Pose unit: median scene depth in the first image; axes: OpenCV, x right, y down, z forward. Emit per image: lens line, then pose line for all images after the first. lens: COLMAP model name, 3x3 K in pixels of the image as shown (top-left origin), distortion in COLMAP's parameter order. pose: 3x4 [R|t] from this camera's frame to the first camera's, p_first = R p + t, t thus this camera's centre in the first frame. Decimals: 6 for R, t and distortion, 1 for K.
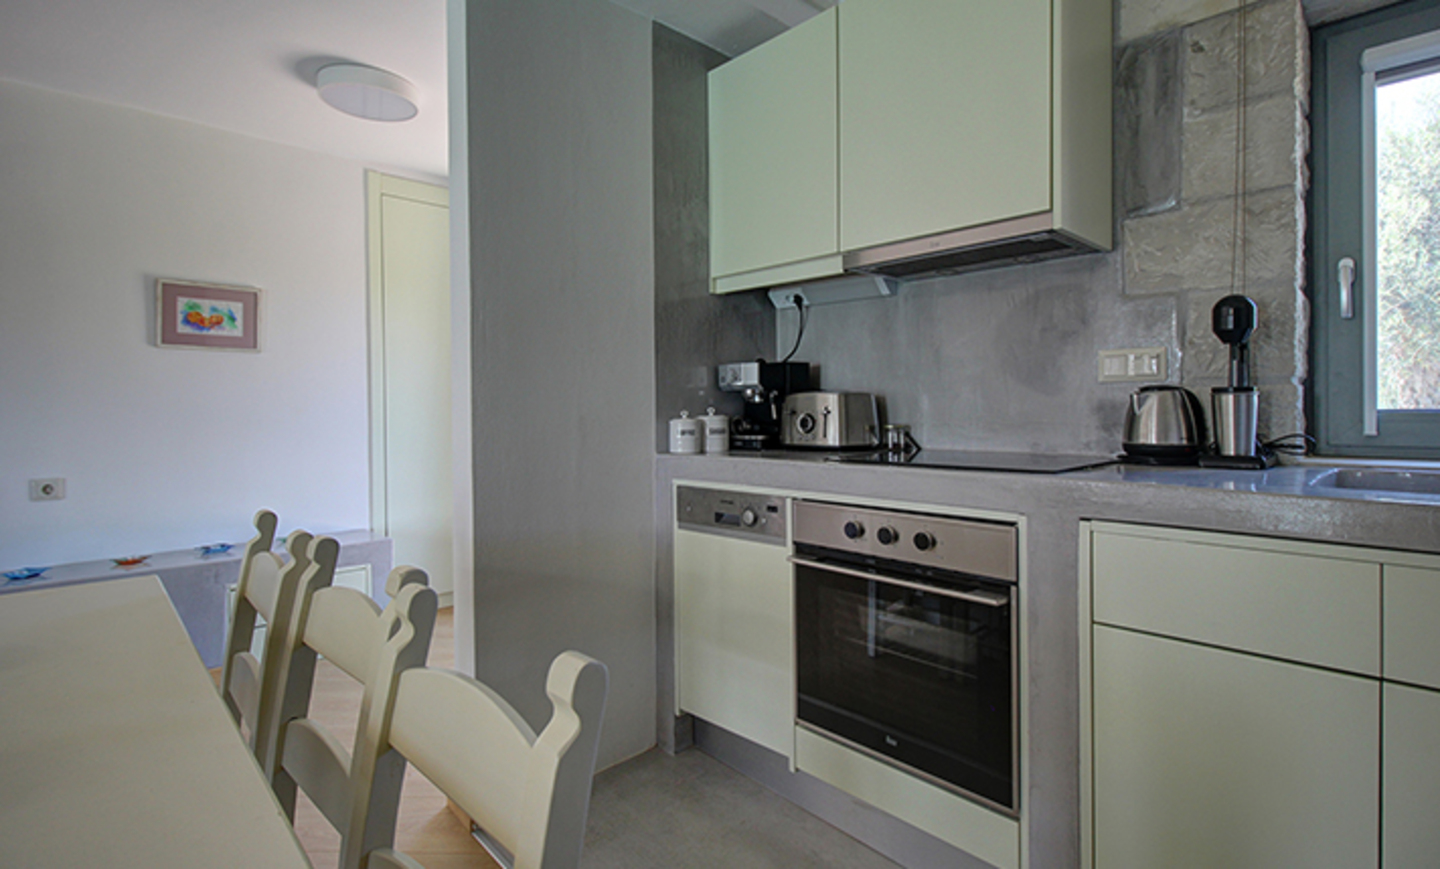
lens RADIAL K [[675.3, 0, 731.8], [0, 675.3, 408.9], [0, 0, 1]] dist [0.022900, -0.016138]
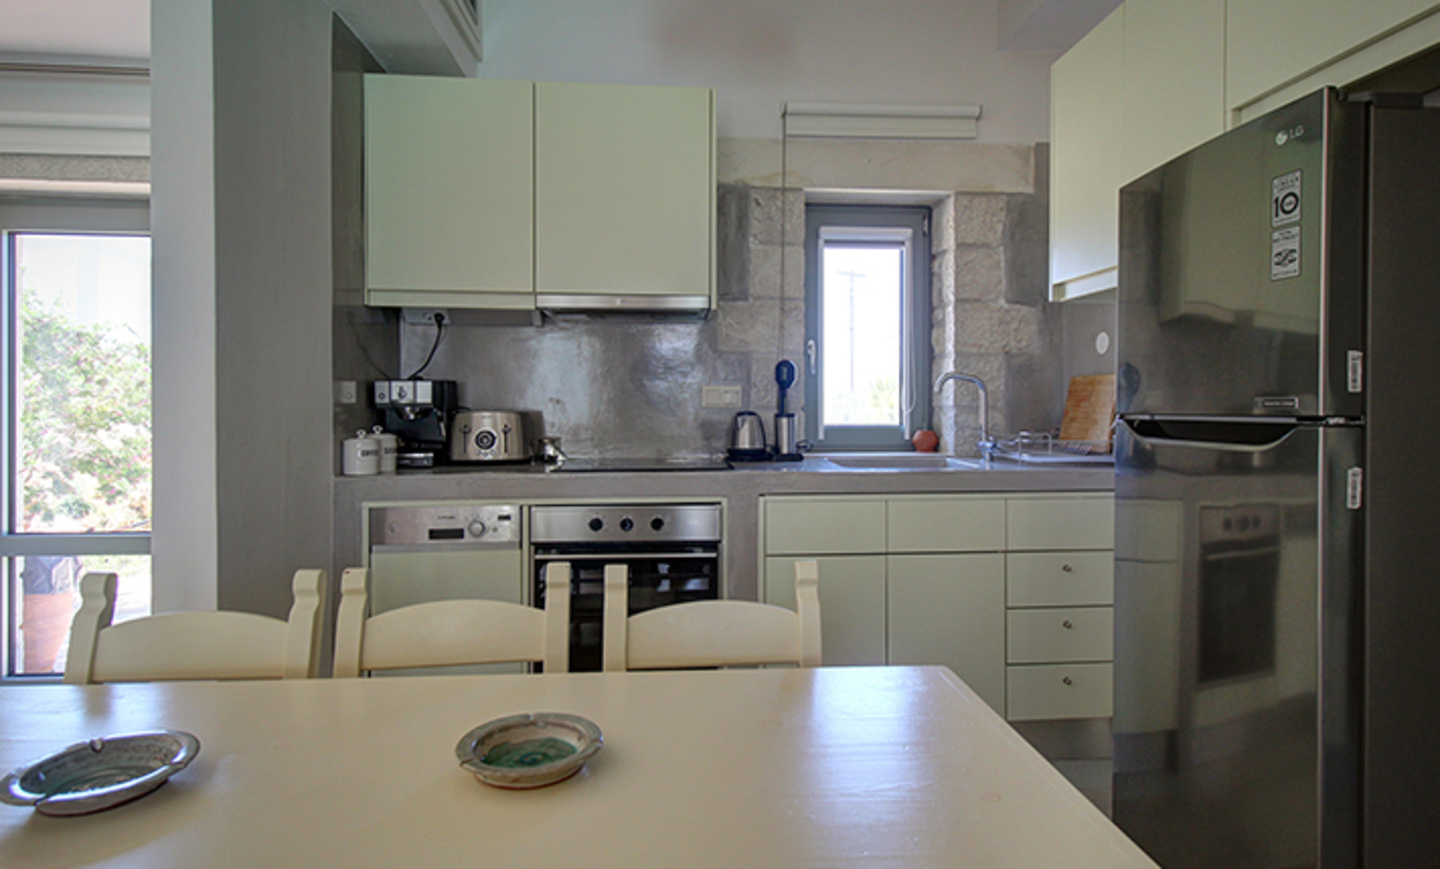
lens RADIAL K [[814.1, 0, 710.4], [0, 814.1, 389.7], [0, 0, 1]] dist [0.029900, -0.000210]
pose [[0.644934, 0.021385, 0.763939, -0.842509], [-0.004168, 0.999692, -0.024466, -0.036964], [-0.764227, 0.012595, 0.644825, -0.156890]]
